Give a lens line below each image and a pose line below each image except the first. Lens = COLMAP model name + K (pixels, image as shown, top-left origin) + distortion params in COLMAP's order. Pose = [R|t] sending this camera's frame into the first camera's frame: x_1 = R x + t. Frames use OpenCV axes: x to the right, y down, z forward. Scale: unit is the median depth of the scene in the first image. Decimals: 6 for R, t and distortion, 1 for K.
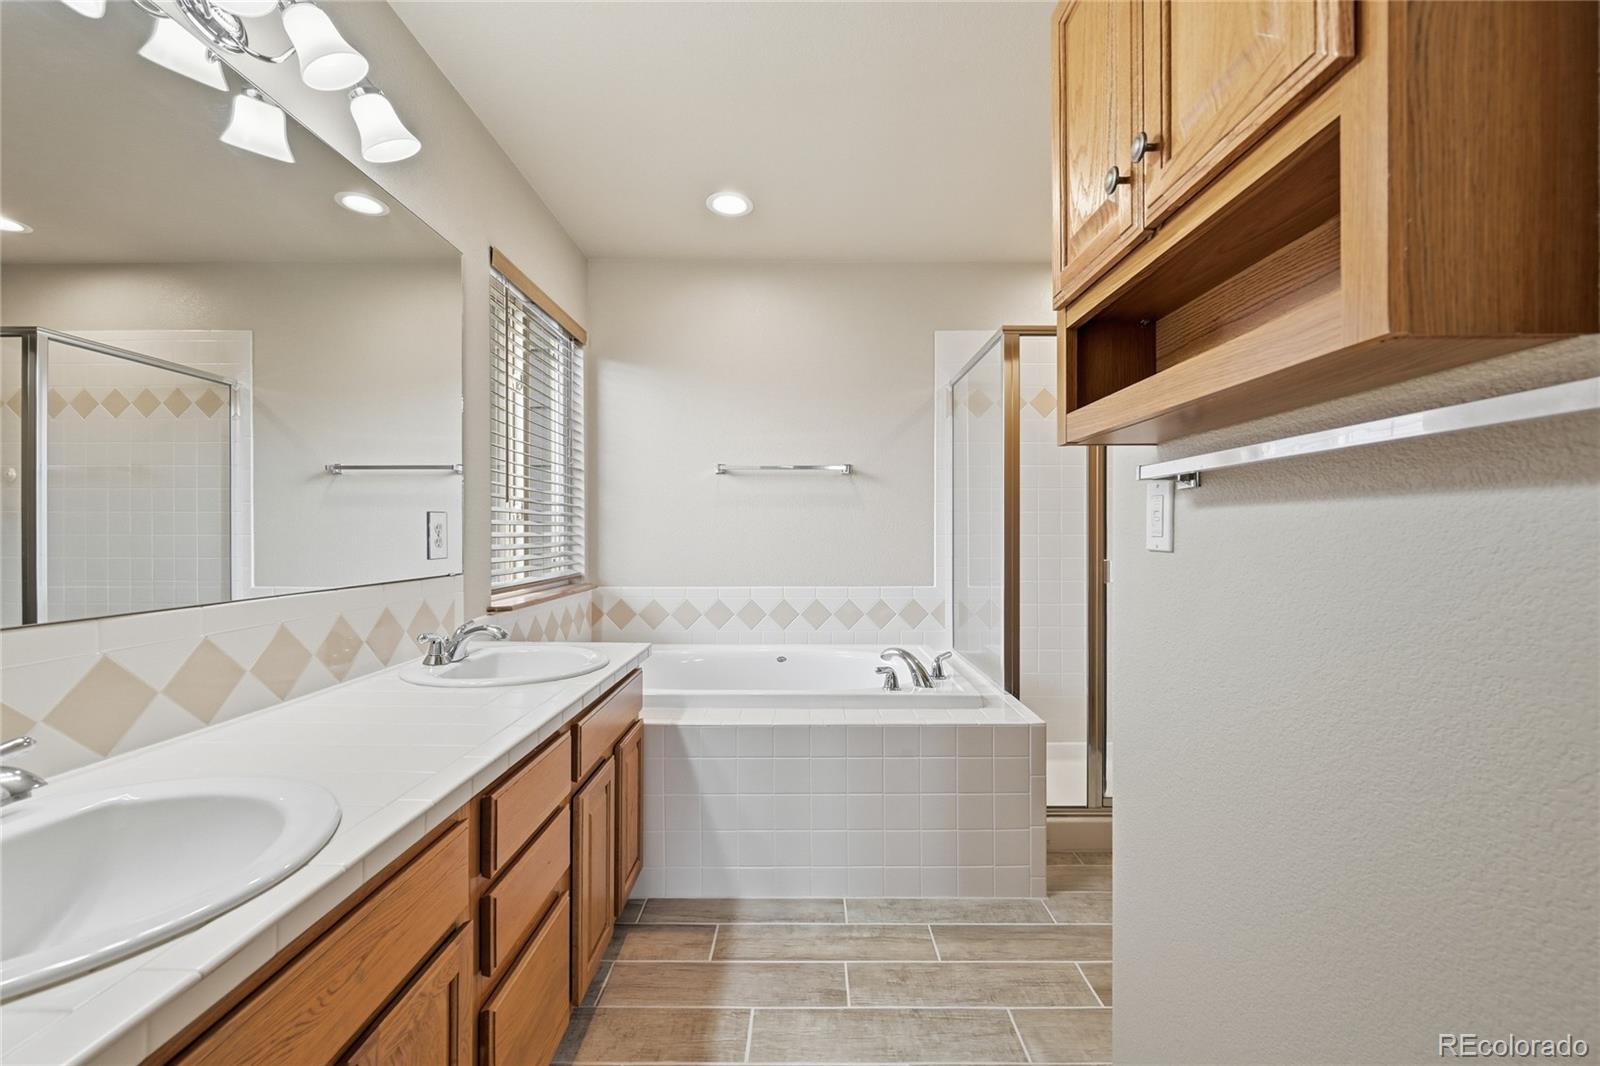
lens RADIAL K [[643.1, 0, 803.7], [0, 643.1, 536.2], [0, 0, 1]] dist [-0.001050, -0.000990]
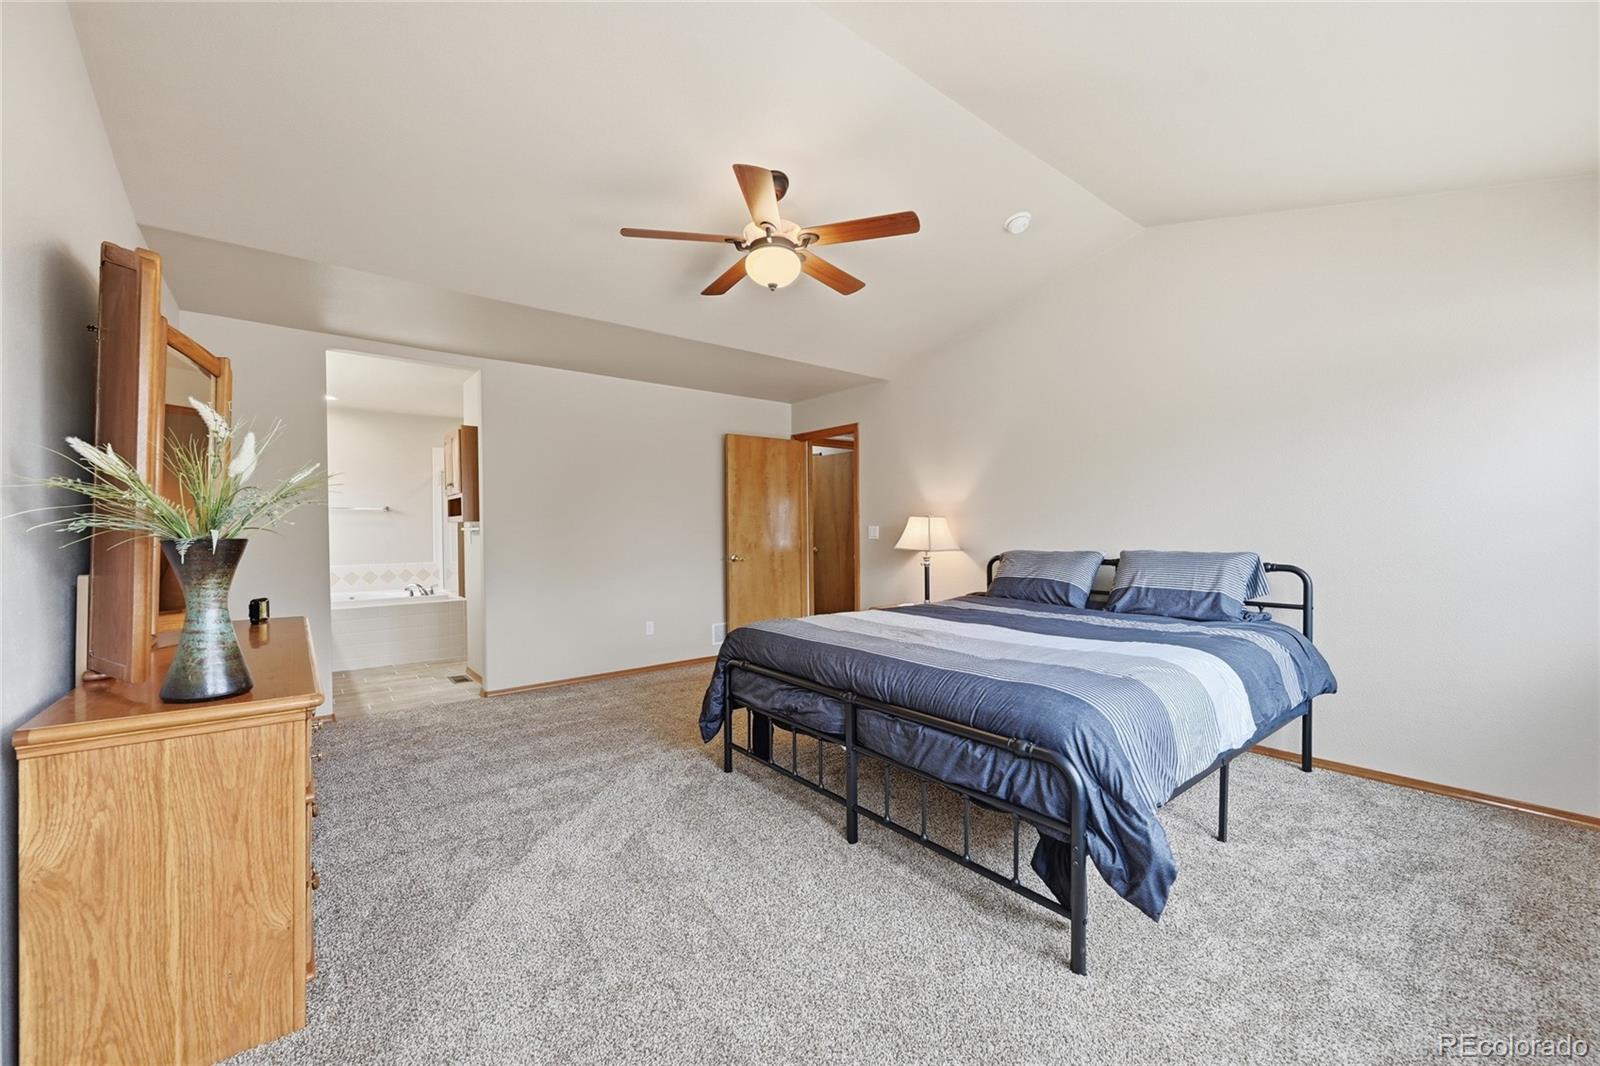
lens RADIAL K [[643.1, 0, 796.3], [0, 643.1, 529.3], [0, 0, 1]] dist [-0.001050, -0.000990]
pose [[0.778249, 0.000027, 0.627956, -0.229387], [0.000437, 1.000000, -0.000585, -0.034797], [-0.627956, 0.000730, 0.778248, -1.606527]]
